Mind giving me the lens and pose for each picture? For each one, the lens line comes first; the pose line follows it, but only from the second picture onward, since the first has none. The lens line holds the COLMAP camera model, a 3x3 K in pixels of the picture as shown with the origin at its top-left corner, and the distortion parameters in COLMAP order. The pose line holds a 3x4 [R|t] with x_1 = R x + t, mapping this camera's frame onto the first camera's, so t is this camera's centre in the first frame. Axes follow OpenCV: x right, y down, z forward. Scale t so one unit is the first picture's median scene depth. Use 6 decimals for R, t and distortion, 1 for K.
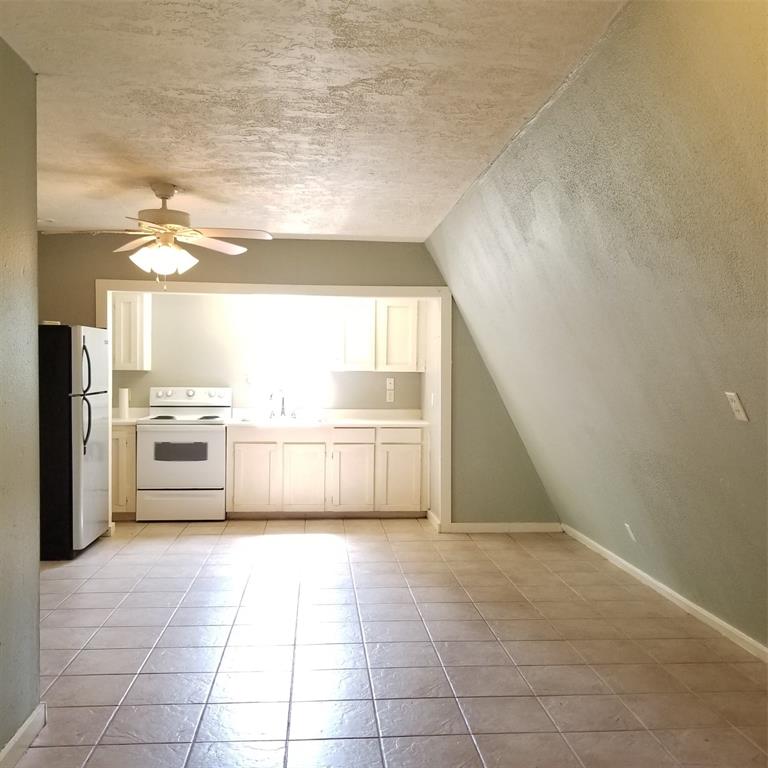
lens RADIAL K [[785.3, 0, 384.0], [0, 785.3, 384.0], [0, 0, 1]] dist [0.117627, -0.294897]
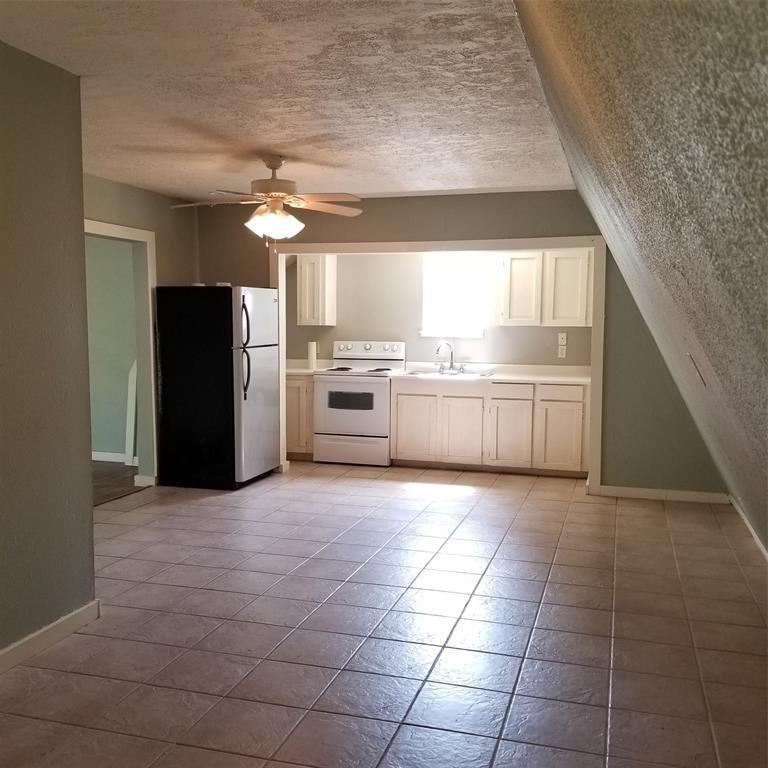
lens RADIAL K [[785.3, 0, 384.0], [0, 785.3, 384.0], [0, 0, 1]] dist [0.117627, -0.294897]
pose [[0.927982, 0.027041, -0.371642, 0.188604], [-0.004873, 0.998159, 0.060459, -0.002915], [0.372592, -0.054294, 0.926406, 0.019092]]
